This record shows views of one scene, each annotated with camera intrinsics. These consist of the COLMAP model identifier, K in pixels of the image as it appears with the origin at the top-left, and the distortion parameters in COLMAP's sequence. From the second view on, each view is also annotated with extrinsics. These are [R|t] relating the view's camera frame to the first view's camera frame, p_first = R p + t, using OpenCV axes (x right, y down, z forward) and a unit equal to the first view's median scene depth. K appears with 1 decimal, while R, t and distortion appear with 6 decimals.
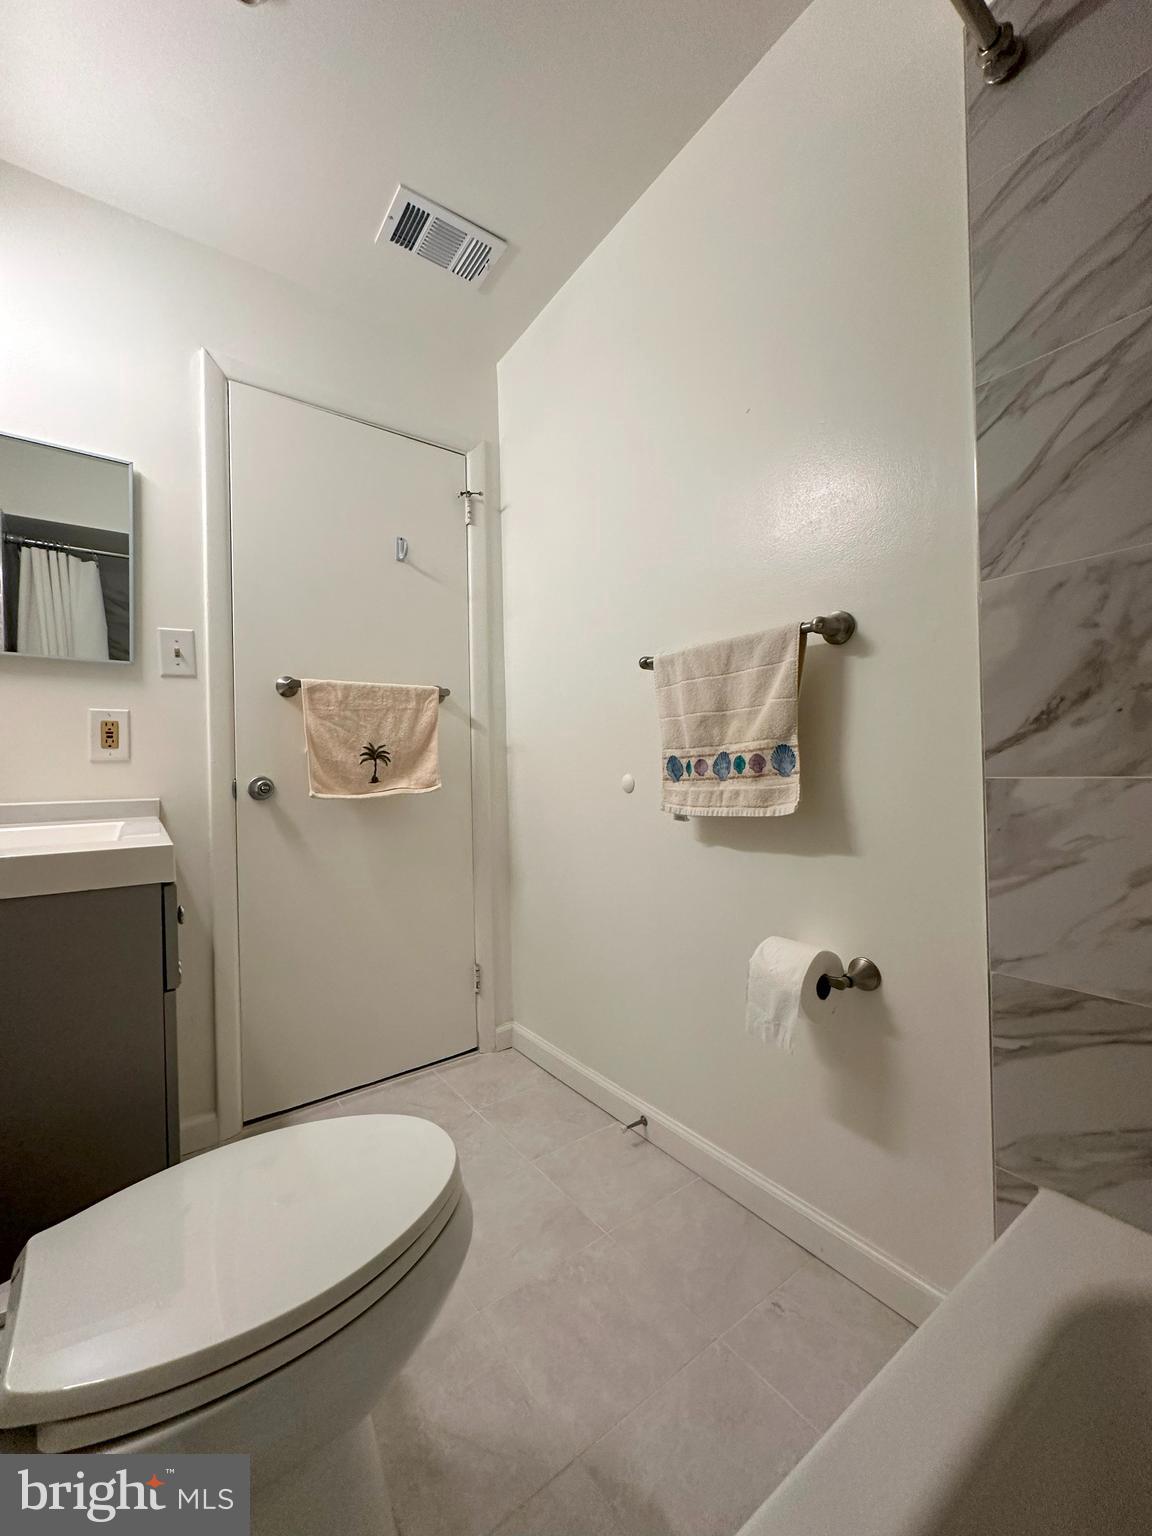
lens RADIAL K [[613.9, 0, 576.0], [0, 613.9, 768.0], [0, 0, 1]] dist [-0.001362, -0.000519]
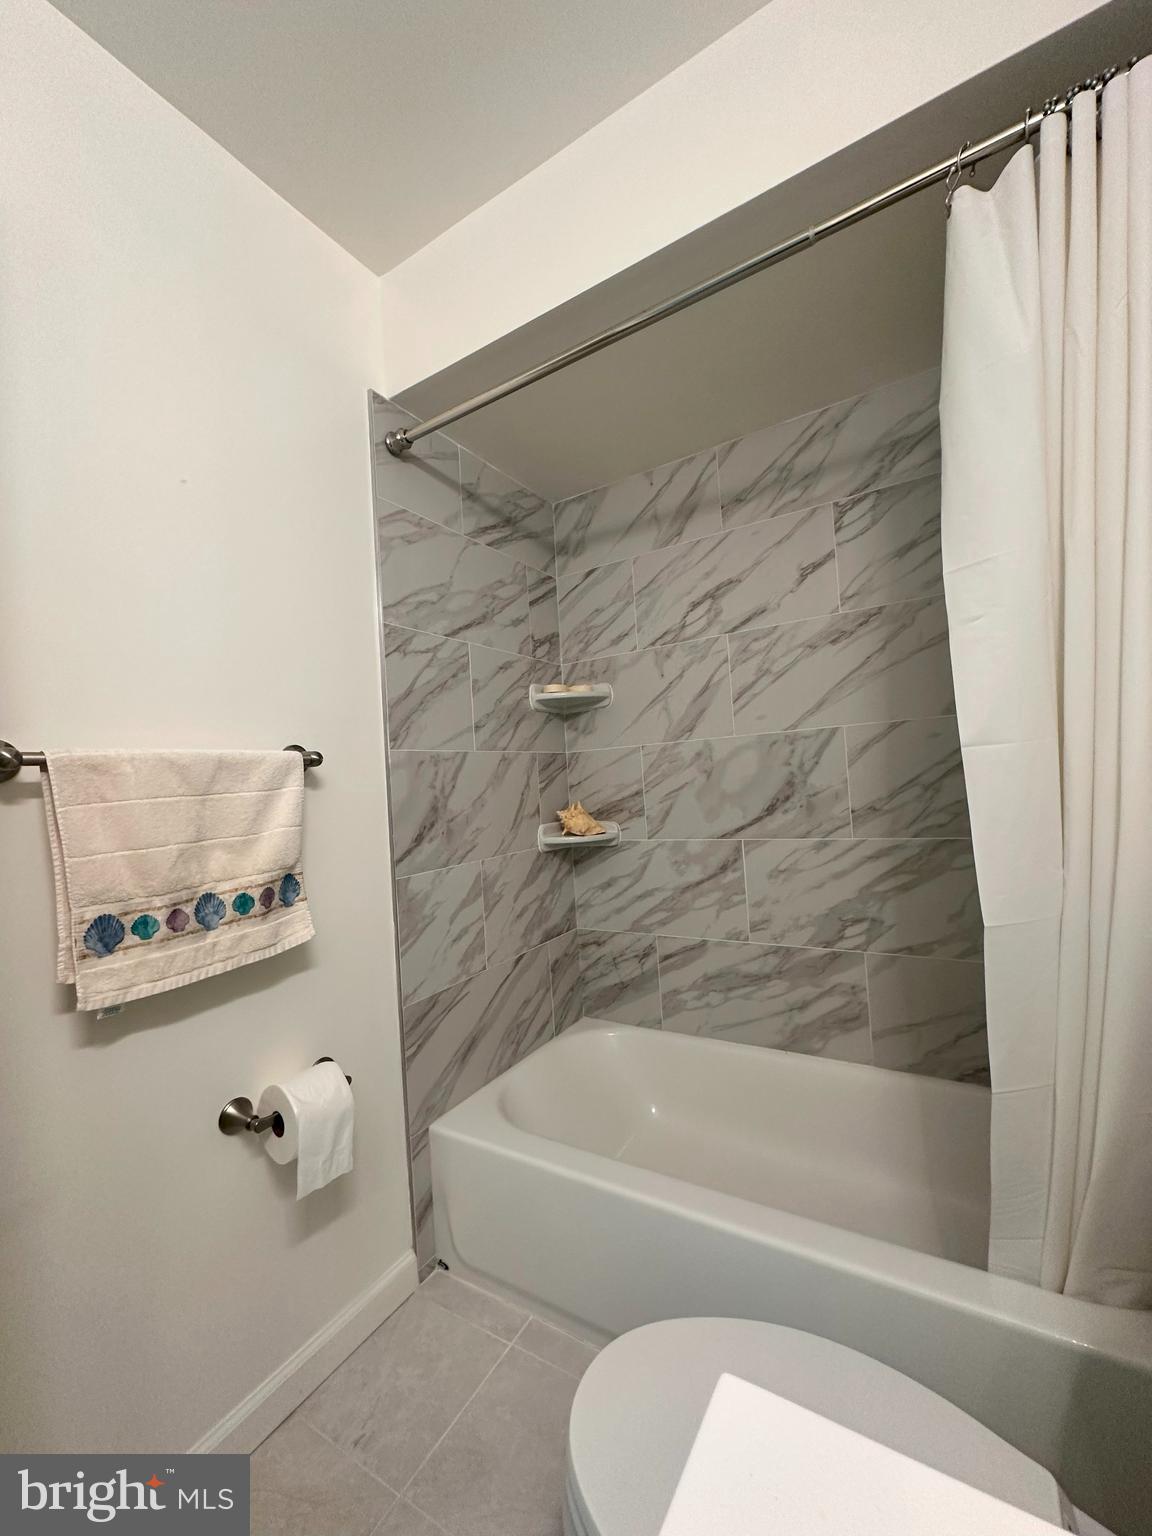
lens RADIAL K [[613.9, 0, 576.0], [0, 613.9, 768.0], [0, 0, 1]] dist [-0.001362, -0.000519]
pose [[-0.373446, 0.064321, 0.925419, -0.914964], [0.071190, 0.996638, -0.040543, -0.163600], [-0.924916, 0.050740, -0.376770, 1.146831]]
